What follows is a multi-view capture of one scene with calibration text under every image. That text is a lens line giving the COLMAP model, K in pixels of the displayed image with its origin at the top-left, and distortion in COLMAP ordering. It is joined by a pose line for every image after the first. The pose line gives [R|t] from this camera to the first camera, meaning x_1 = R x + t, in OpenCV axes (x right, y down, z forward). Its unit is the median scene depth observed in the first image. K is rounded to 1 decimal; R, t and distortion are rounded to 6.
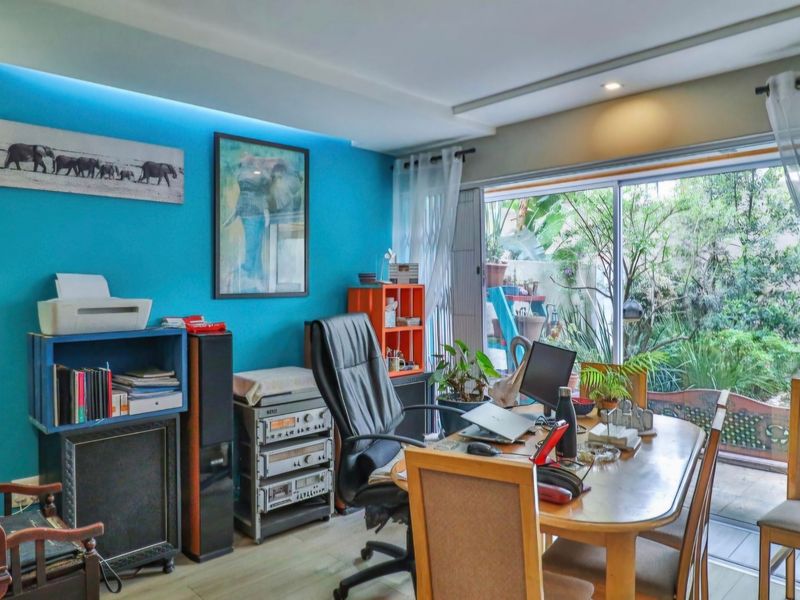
lens RADIAL K [[514.8, 0, 392.8], [0, 514.8, 288.9], [0, 0, 1]] dist [0.000866, -0.000797]
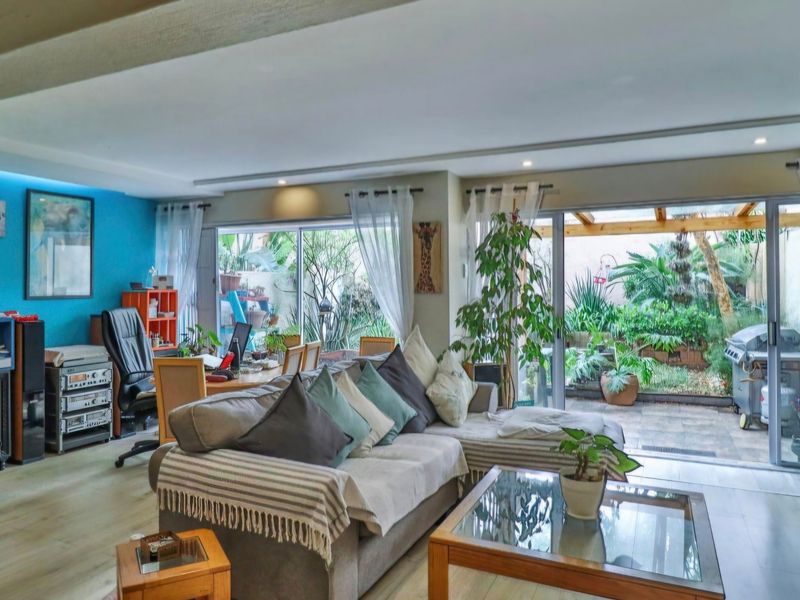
lens RADIAL K [[573.6, 0, 381.1], [0, 573.6, 282.4], [0, 0, 1]] dist [-0.002194, -0.003559]
pose [[0.938059, 0.004167, 0.346451, 0.044404], [0.001131, 0.999886, -0.015089, -0.005027], [-0.346474, 0.014546, 0.937947, -0.896655]]
